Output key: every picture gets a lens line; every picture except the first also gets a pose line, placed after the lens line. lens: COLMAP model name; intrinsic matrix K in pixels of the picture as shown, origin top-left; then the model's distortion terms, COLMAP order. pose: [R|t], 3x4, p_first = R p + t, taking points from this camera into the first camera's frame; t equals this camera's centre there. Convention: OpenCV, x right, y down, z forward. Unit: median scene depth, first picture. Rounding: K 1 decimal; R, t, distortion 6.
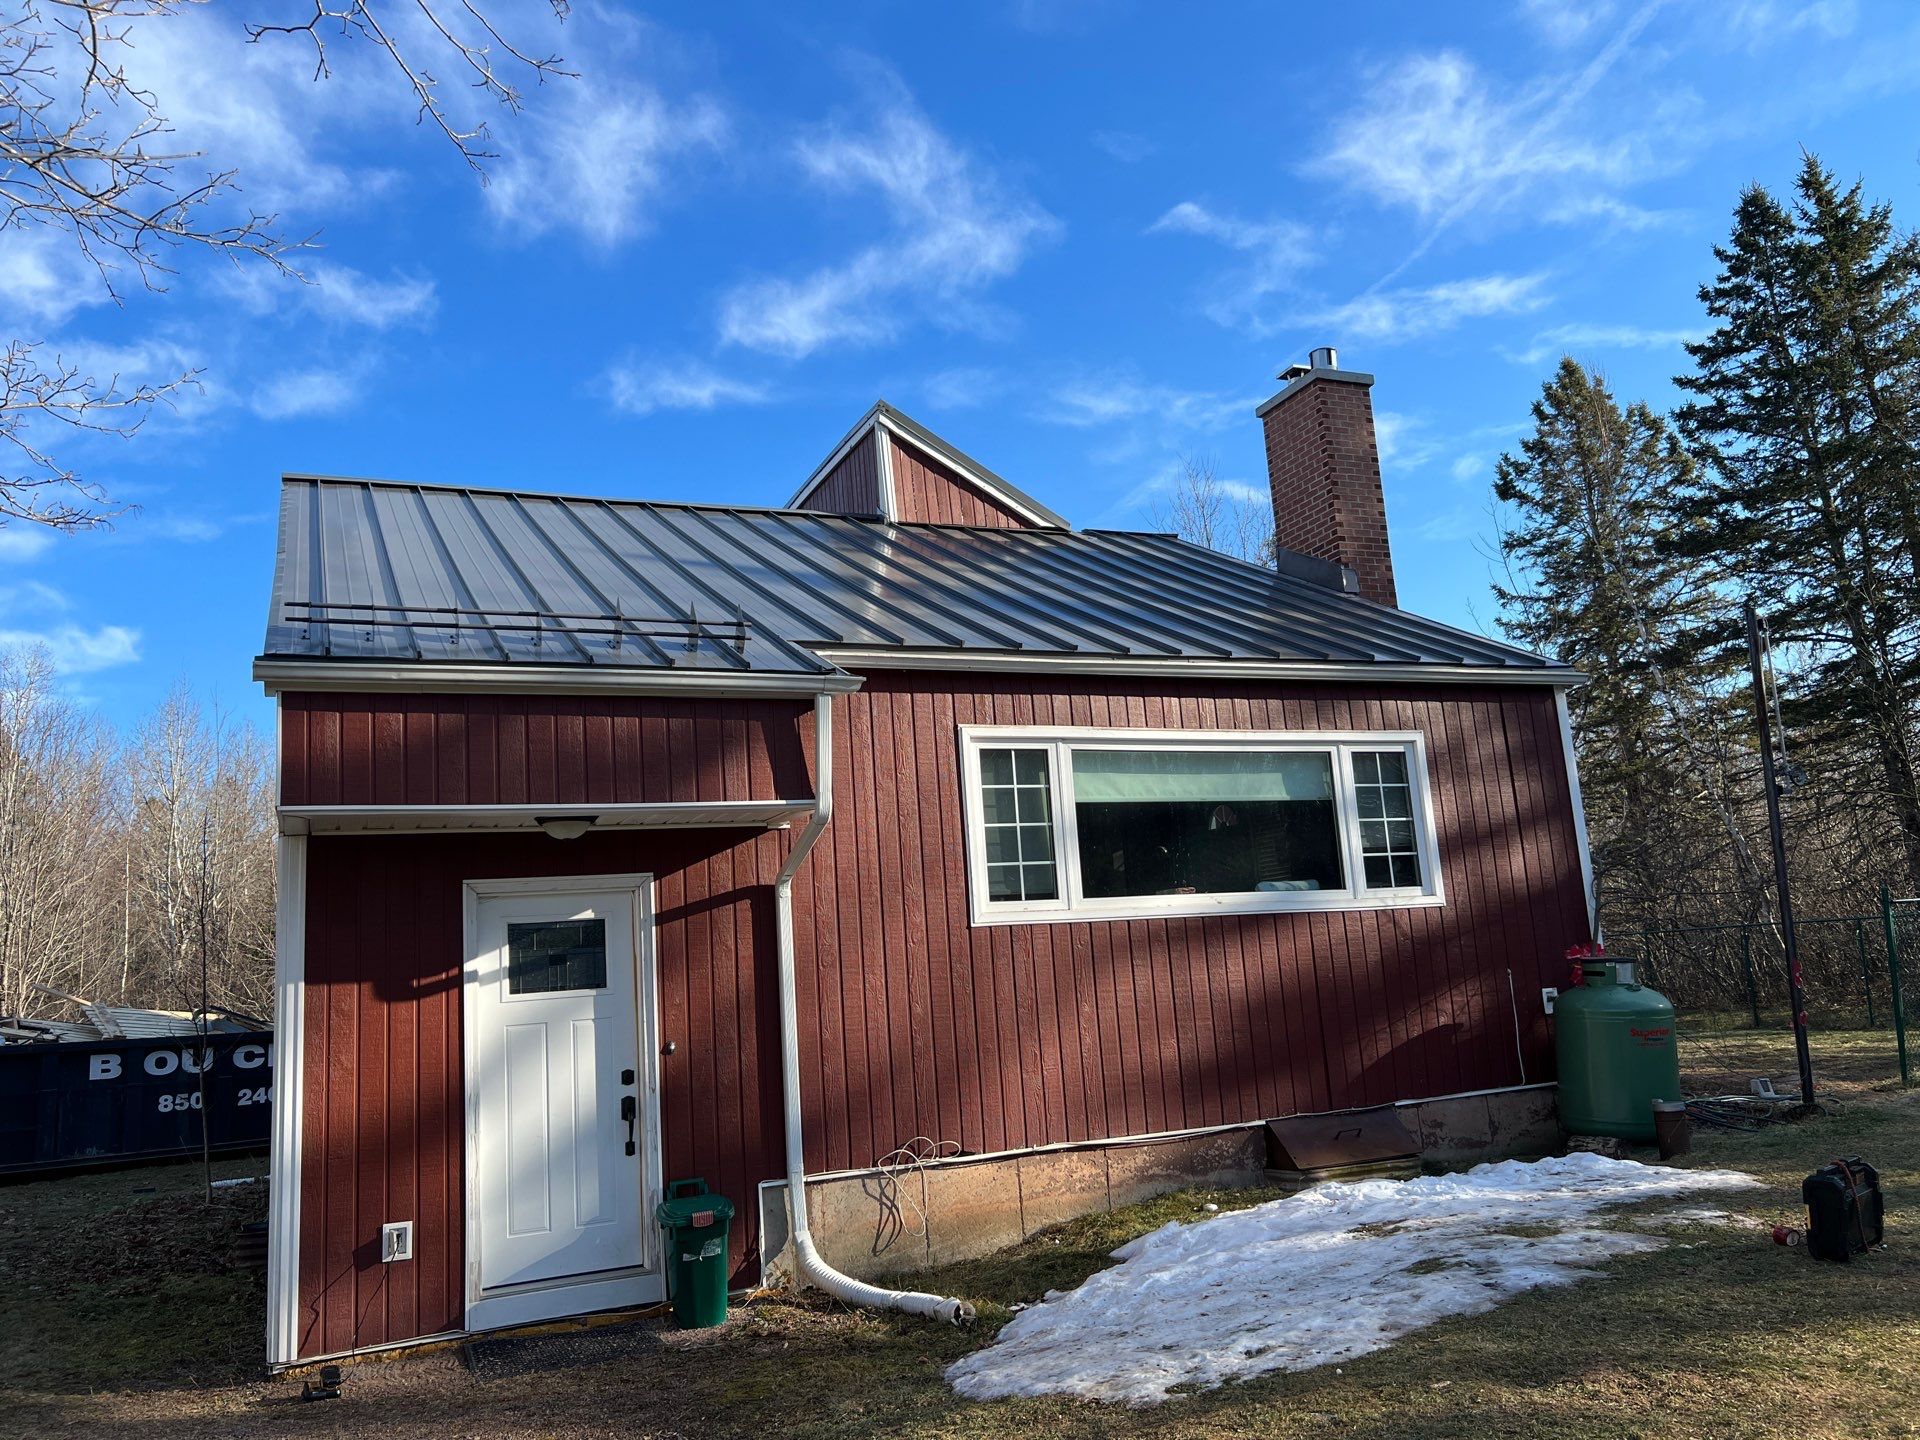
lens RADIAL K [[1441.0, 0, 973.8], [0, 1441.0, 708.1], [0, 0, 1]] dist [0.044400, -0.043634]
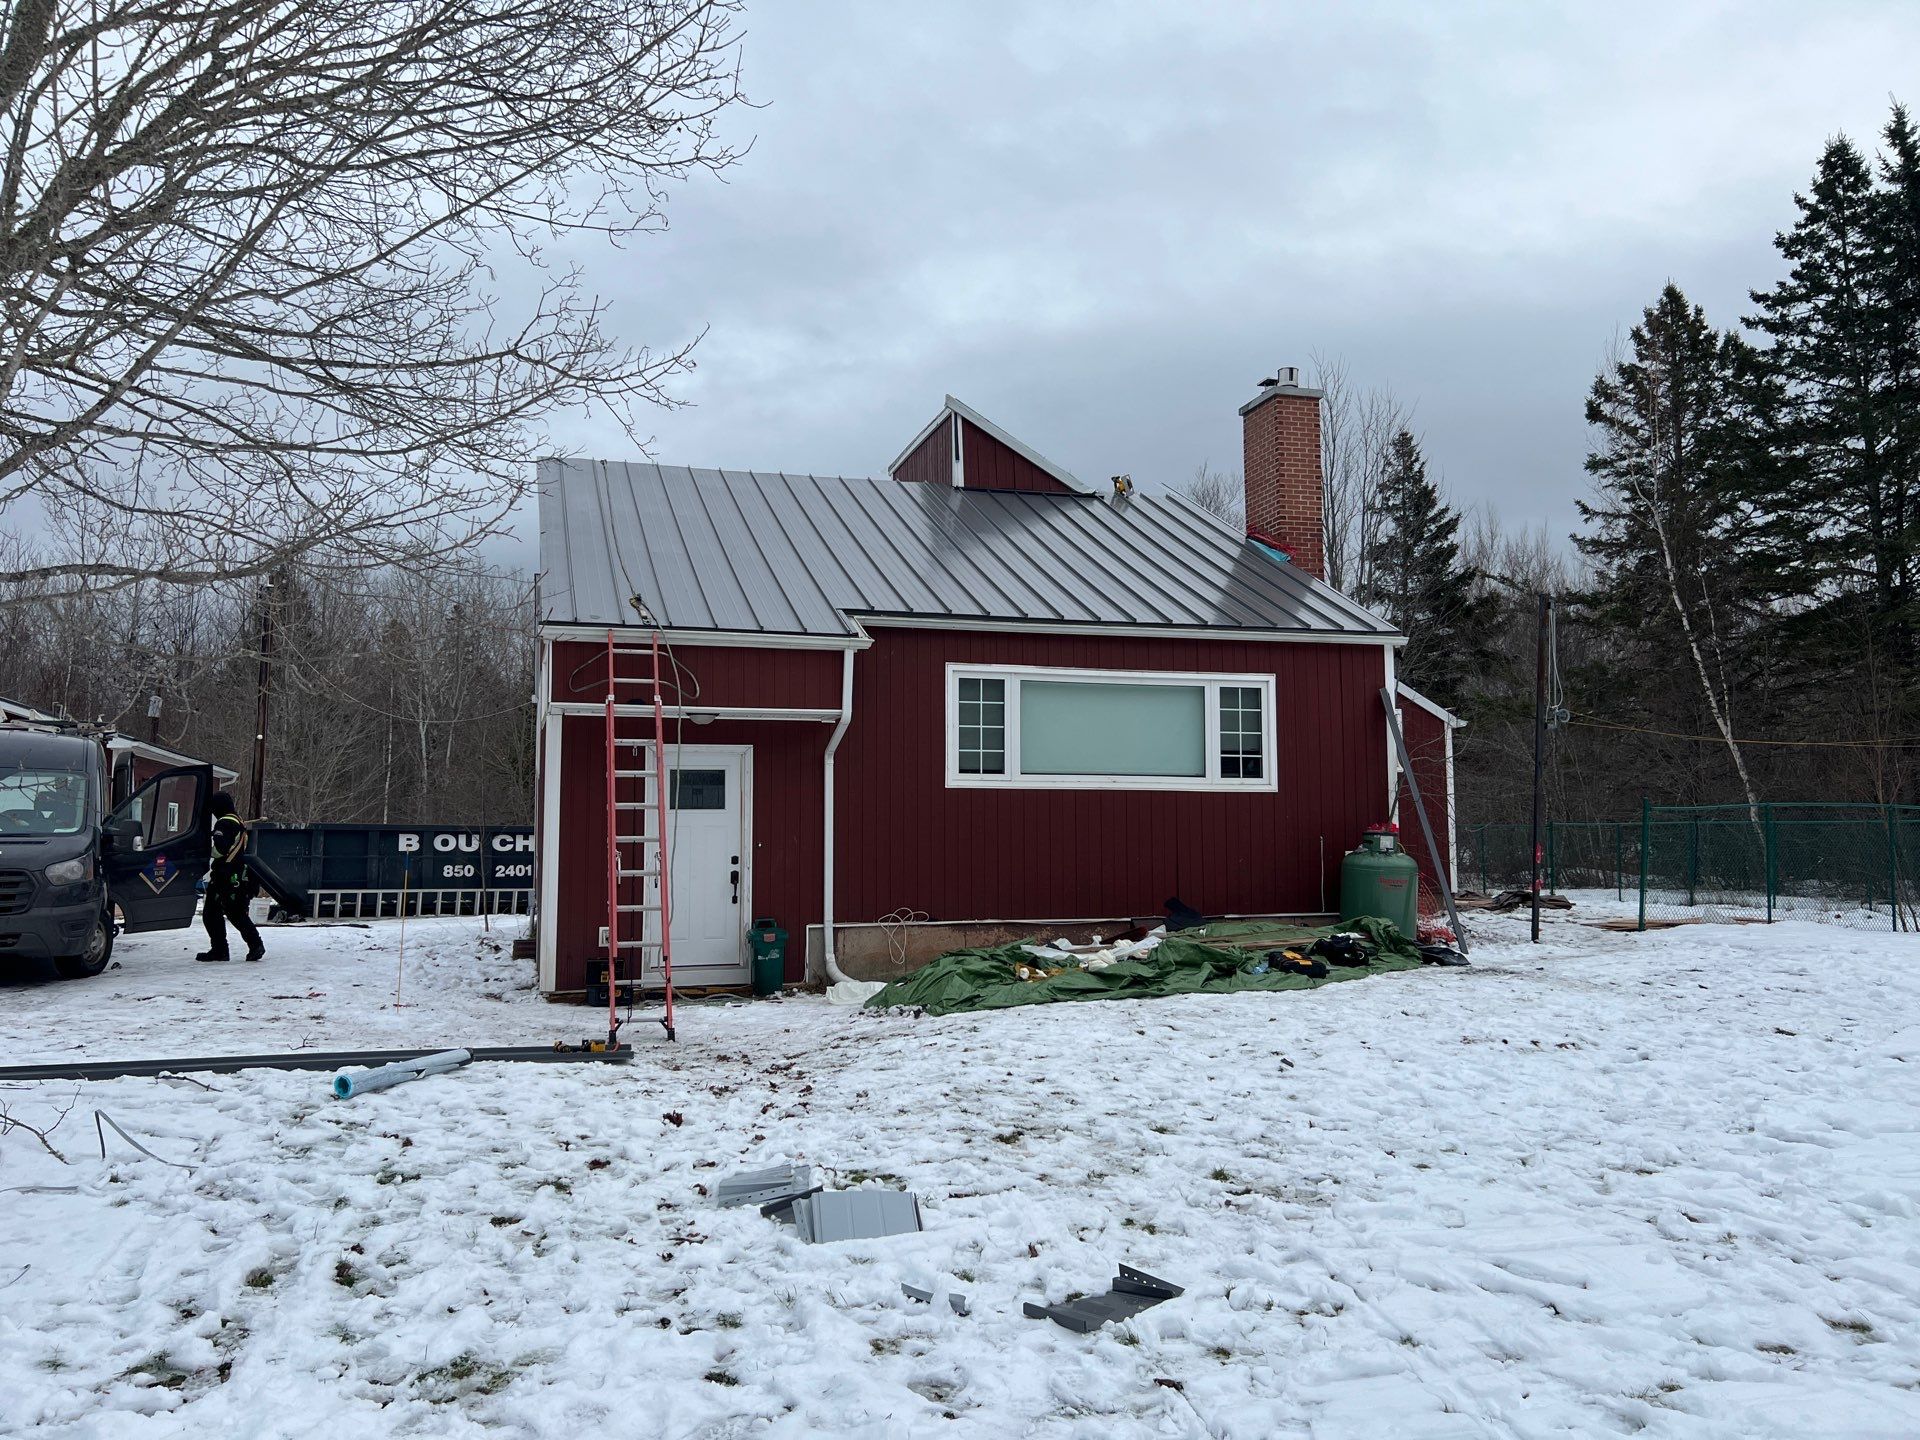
lens RADIAL K [[1441.0, 0, 947.8], [0, 1441.0, 718.1], [0, 0, 1]] dist [0.044400, -0.043634]
pose [[0.988908, 0.056863, -0.137215, 0.190334], [-0.041395, 0.992725, 0.113060, -0.095761], [0.142646, -0.106126, 0.984068, -0.514942]]
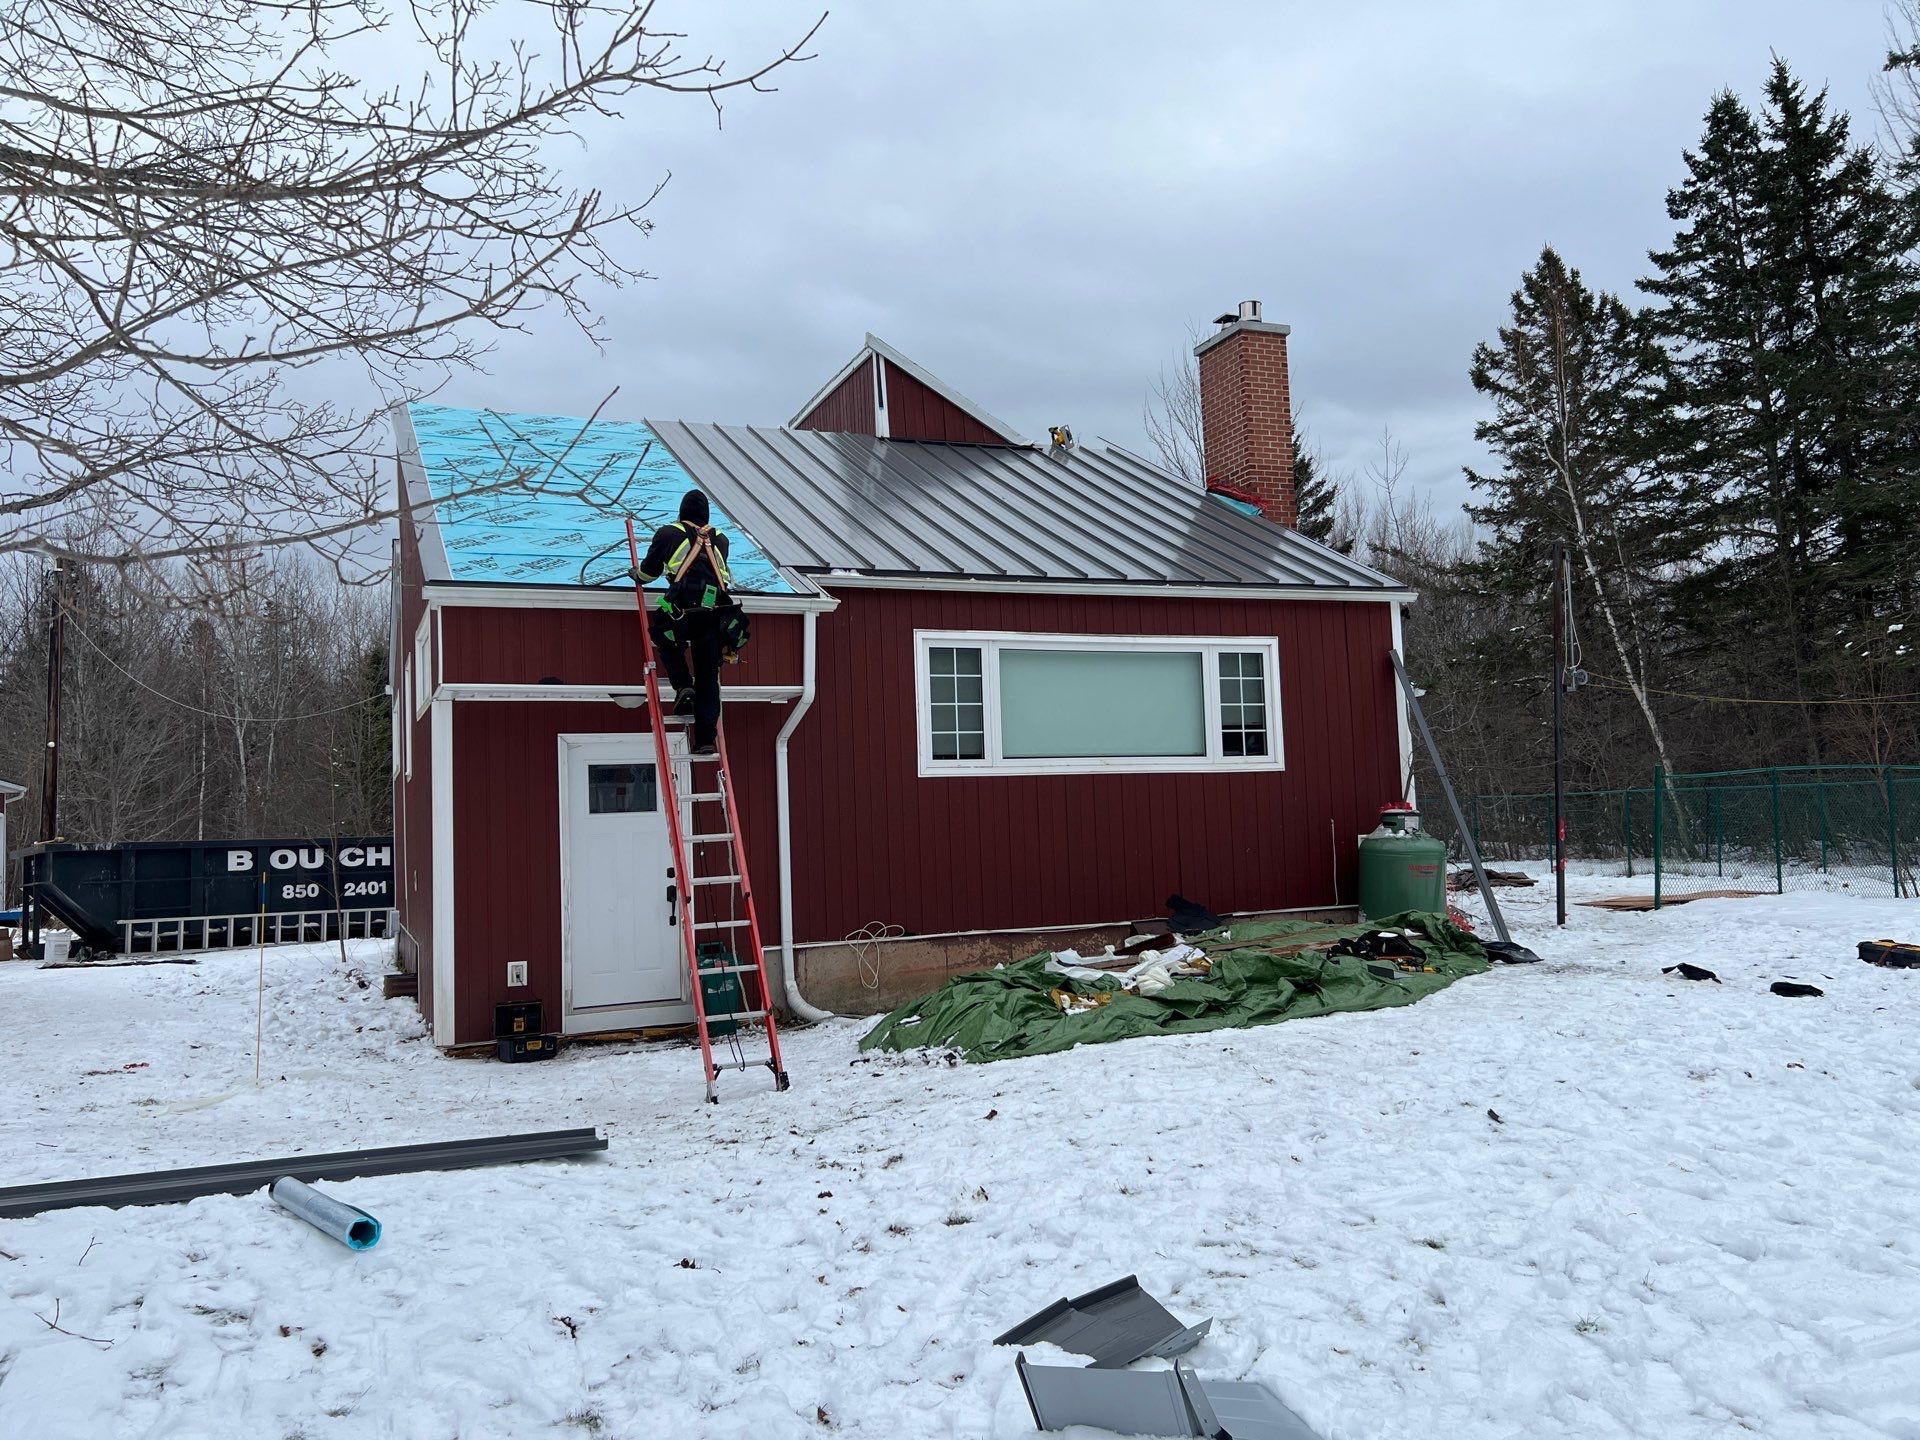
lens RADIAL K [[1441.0, 0, 944.2], [0, 1441.0, 717.7], [0, 0, 1]] dist [0.044400, -0.043634]
pose [[0.999072, 0.031906, -0.028921, 0.053224], [-0.028356, 0.992868, 0.115799, -0.055954], [0.032410, -0.114872, 0.992851, -0.312502]]
